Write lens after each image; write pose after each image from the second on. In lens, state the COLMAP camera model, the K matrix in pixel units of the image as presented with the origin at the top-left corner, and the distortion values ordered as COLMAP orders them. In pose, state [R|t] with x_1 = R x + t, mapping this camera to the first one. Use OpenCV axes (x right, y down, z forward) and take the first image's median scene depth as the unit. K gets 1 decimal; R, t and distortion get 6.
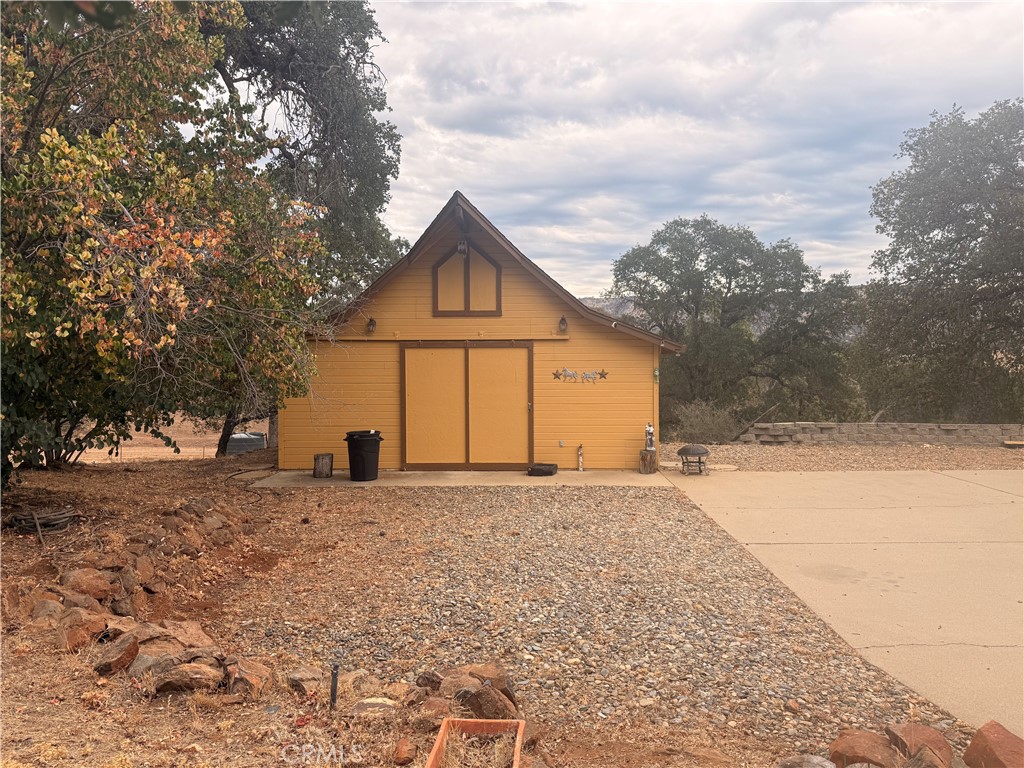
lens RADIAL K [[717.4, 0, 511.8], [0, 717.4, 383.3], [0, 0, 1]] dist [0.001501, -0.000080]
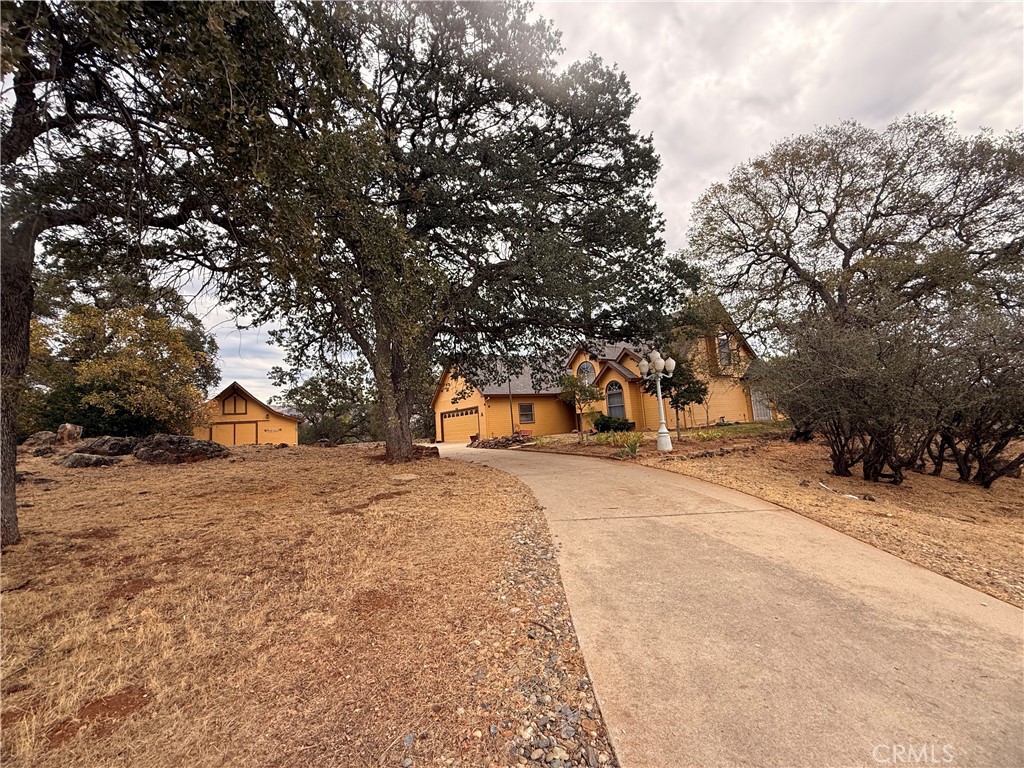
lens RADIAL K [[410.6, 0, 510.3], [0, 410.6, 384.5], [0, 0, 1]] dist [-0.001094, -0.000109]
pose [[0.815960, 0.019077, 0.577793, -0.123687], [0.077244, 0.986896, -0.141669, 0.141604], [-0.572924, 0.160227, 0.803794, -1.335317]]
